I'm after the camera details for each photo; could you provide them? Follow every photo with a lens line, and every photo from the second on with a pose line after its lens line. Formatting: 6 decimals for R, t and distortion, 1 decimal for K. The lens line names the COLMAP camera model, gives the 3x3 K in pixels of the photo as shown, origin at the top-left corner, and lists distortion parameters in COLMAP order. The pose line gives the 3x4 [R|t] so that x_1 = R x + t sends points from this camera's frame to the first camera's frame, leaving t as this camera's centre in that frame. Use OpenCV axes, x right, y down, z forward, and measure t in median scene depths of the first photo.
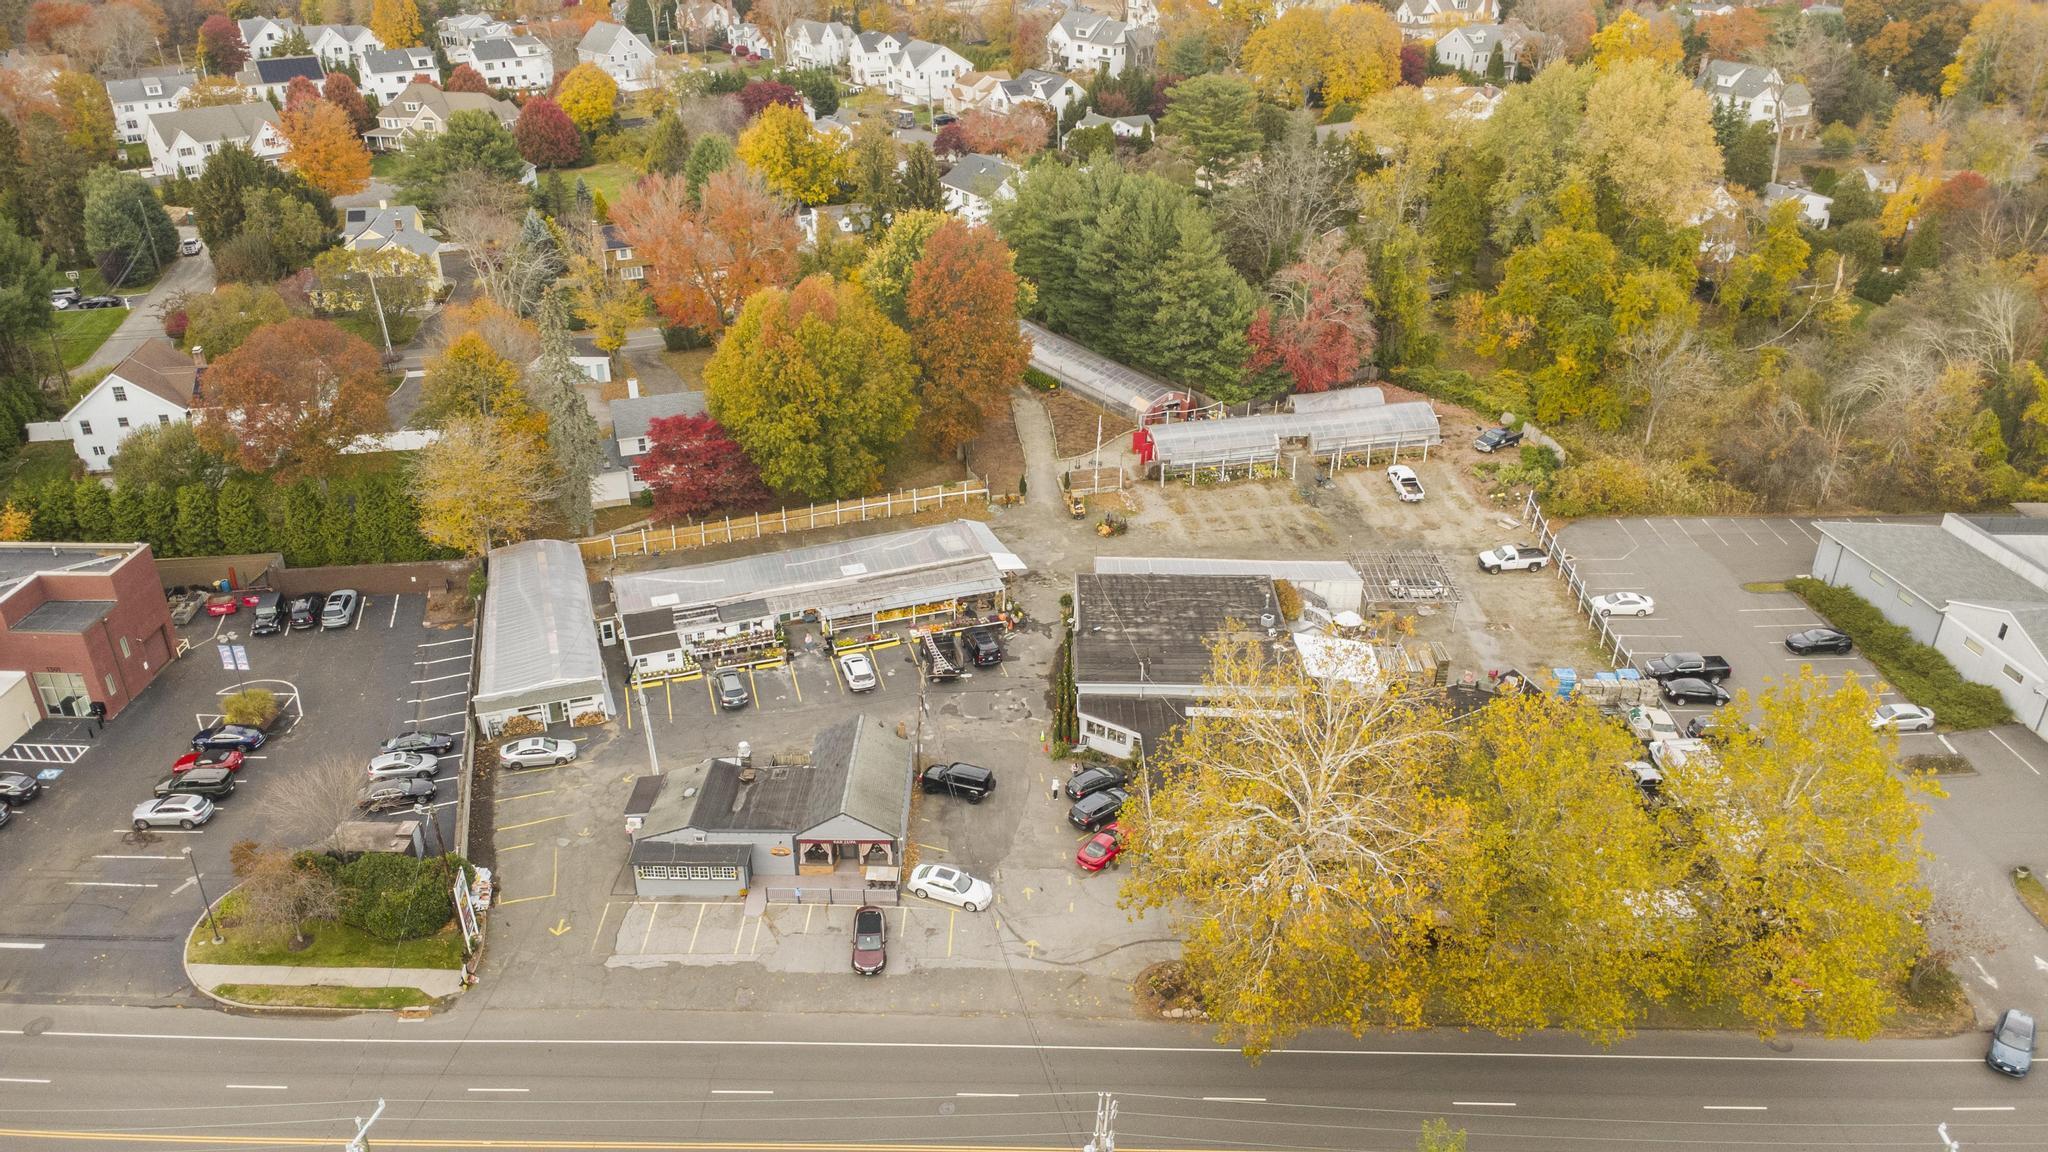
lens RADIAL K [[1446.4, 0, 1018.3], [0, 1446.4, 574.0], [0, 0, 1]] dist [0.024498, -0.036868]
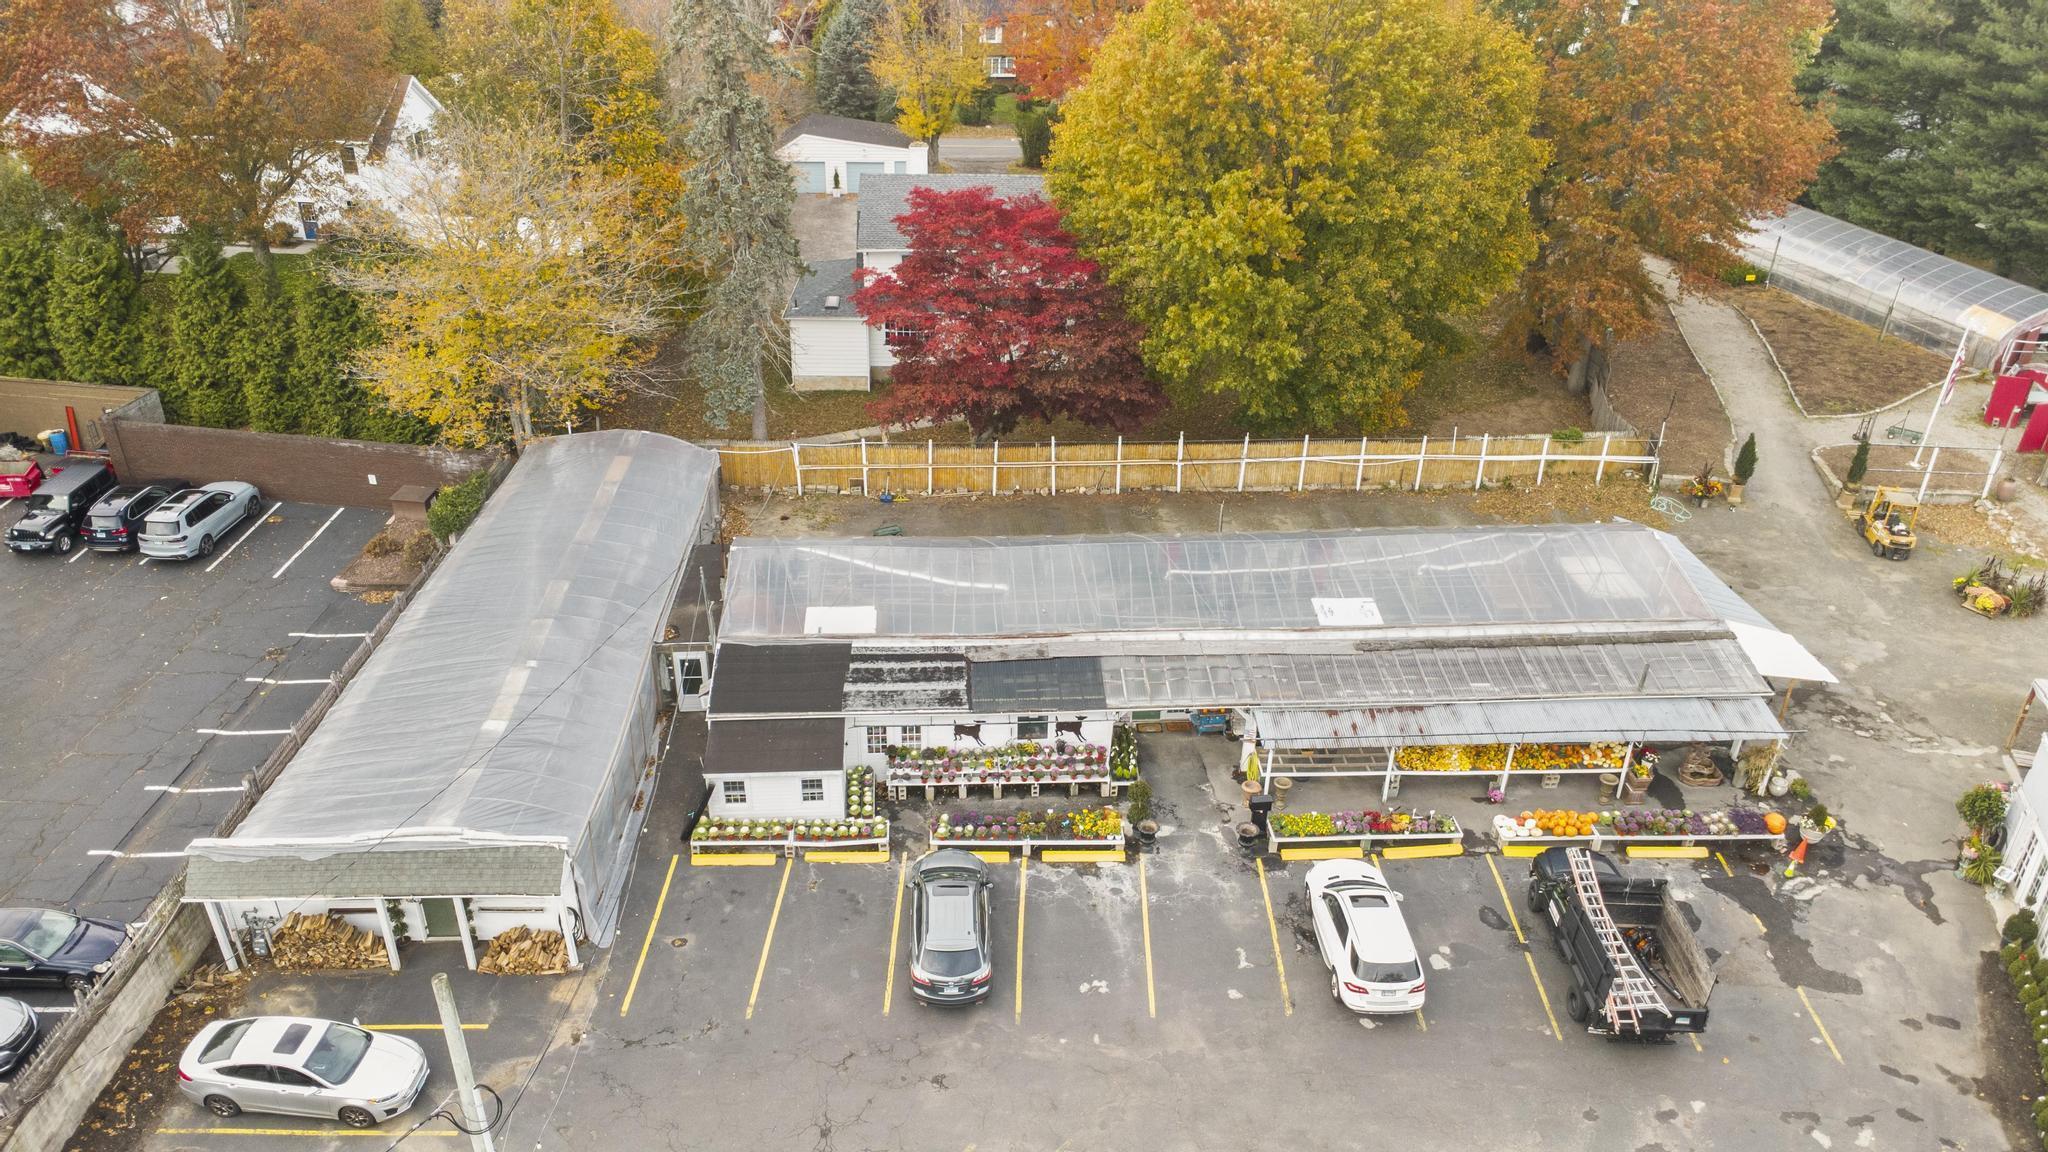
lens RADIAL K [[1446.4, 0, 1018.3], [0, 1446.4, 574.0], [0, 0, 1]] dist [0.024498, -0.036868]
pose [[0.956106, 0.150907, -0.251172, -0.104367], [-0.147350, 0.988533, 0.033024, -0.012779], [0.253275, 0.005436, 0.967379, 0.631278]]
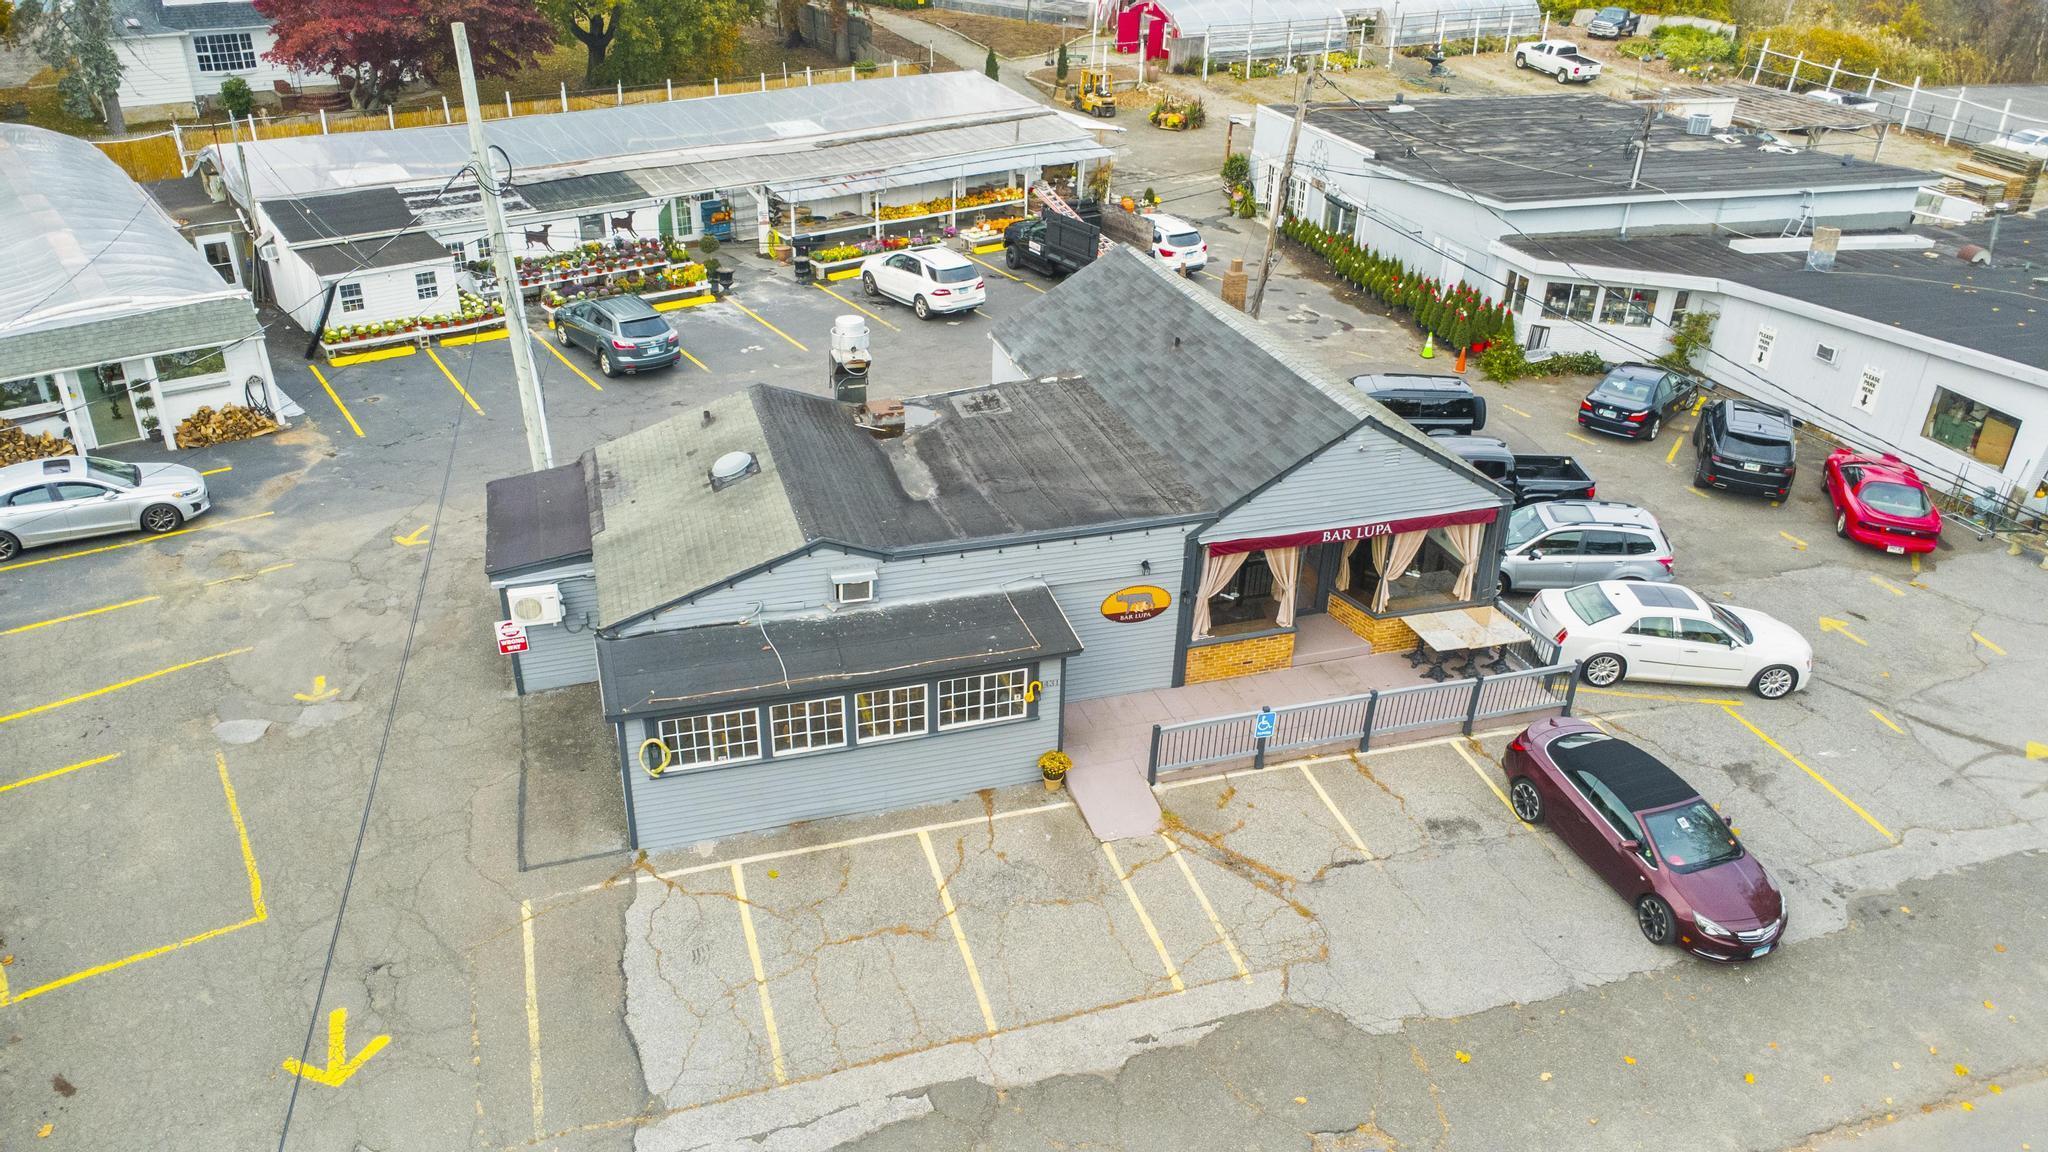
lens RADIAL K [[1437.7, 0, 1020.7], [0, 1437.7, 582.8], [0, 0, 1]] dist [0.026987, -0.036136]
pose [[0.948290, -0.131681, 0.288800, -0.199384], [0.126065, 0.991292, 0.038049, 0.131587], [-0.291295, 0.000326, 0.956633, 0.559986]]
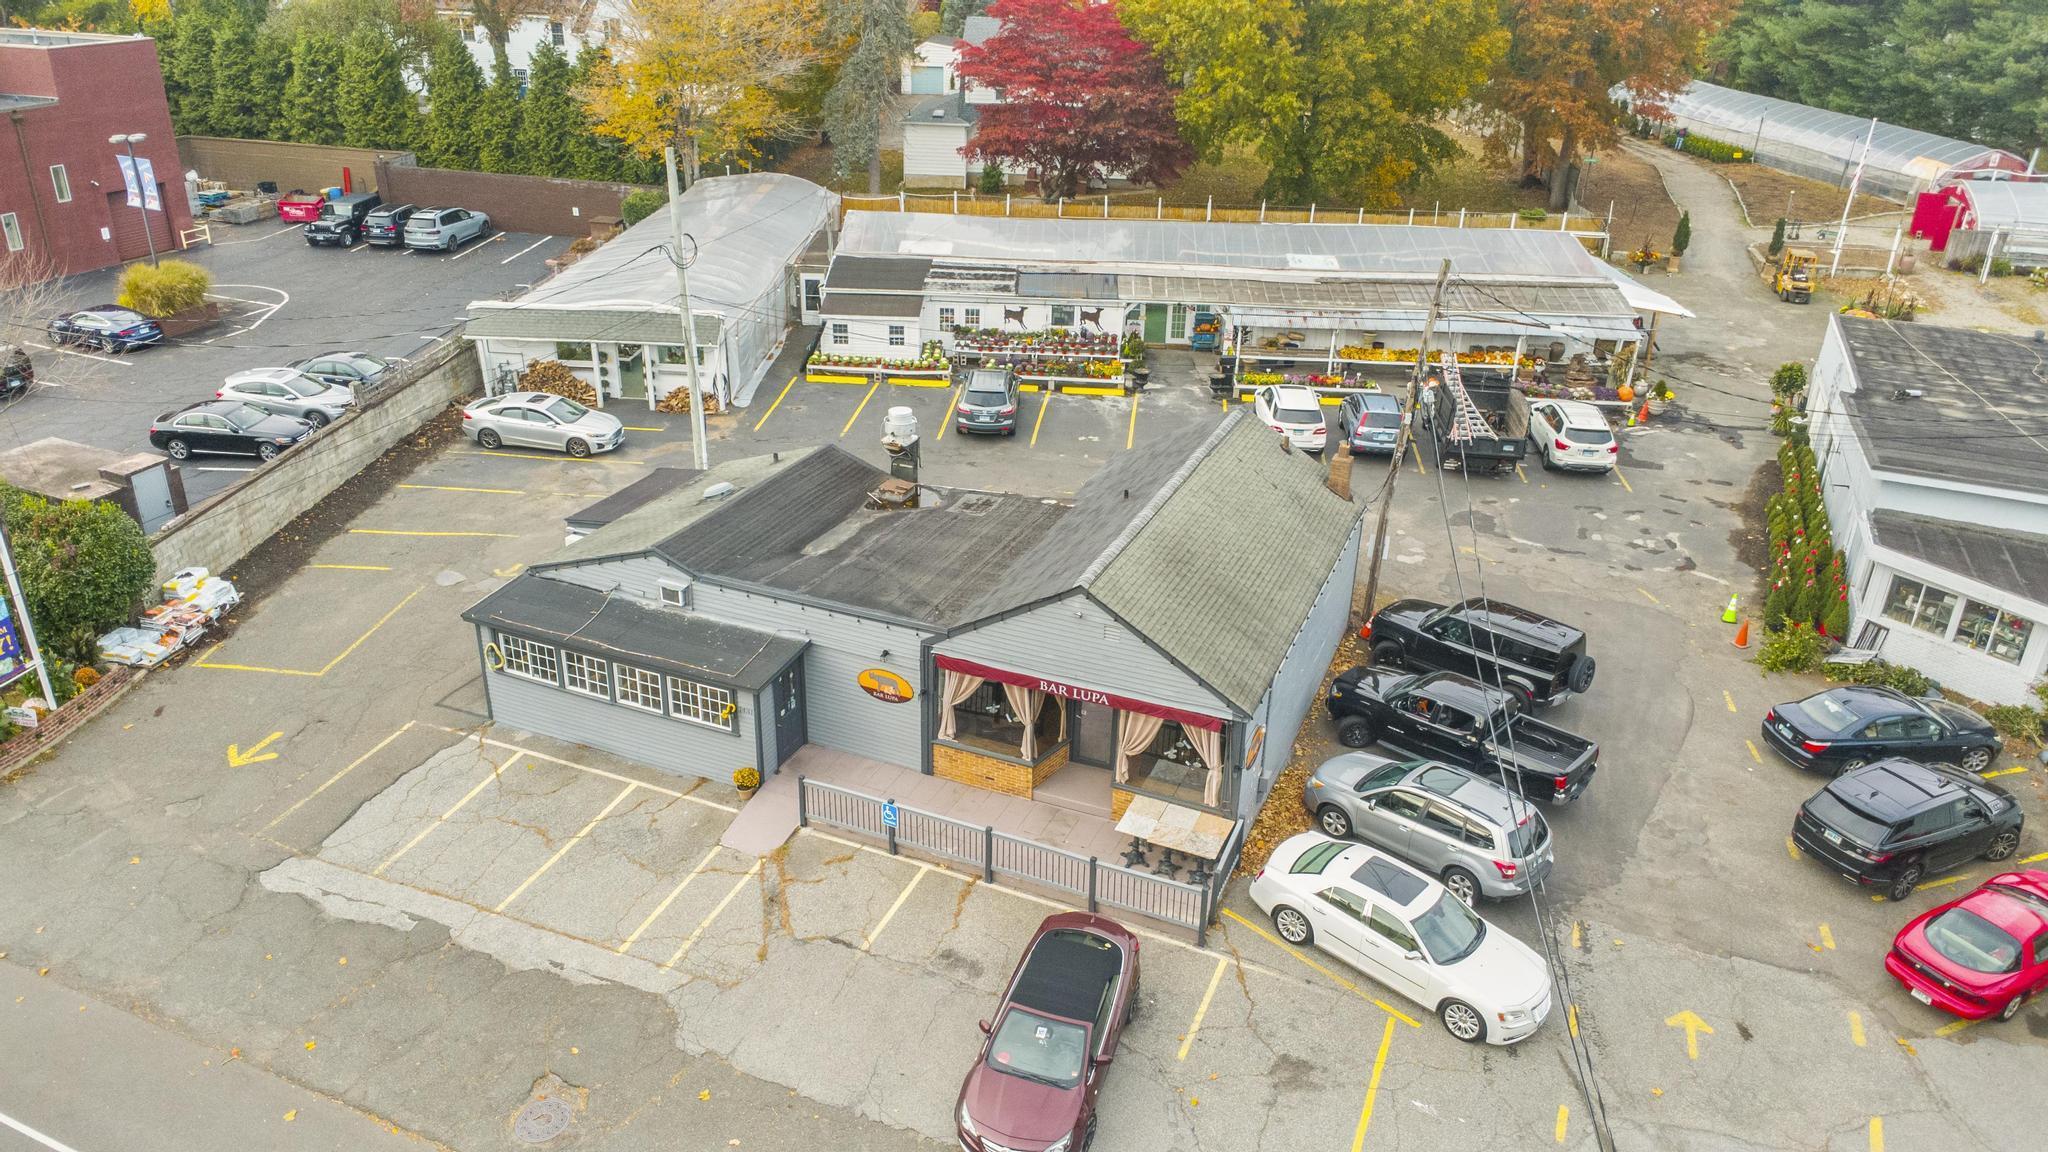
lens RADIAL K [[1443.9, 0, 1021.4], [0, 1443.9, 577.8], [0, 0, 1]] dist [0.009731, -0.001736]
pose [[0.926367, 0.179936, -0.330859, -0.025876], [-0.192595, 0.981262, -0.005590, 0.123842], [0.323654, 0.068900, 0.943664, 0.531815]]
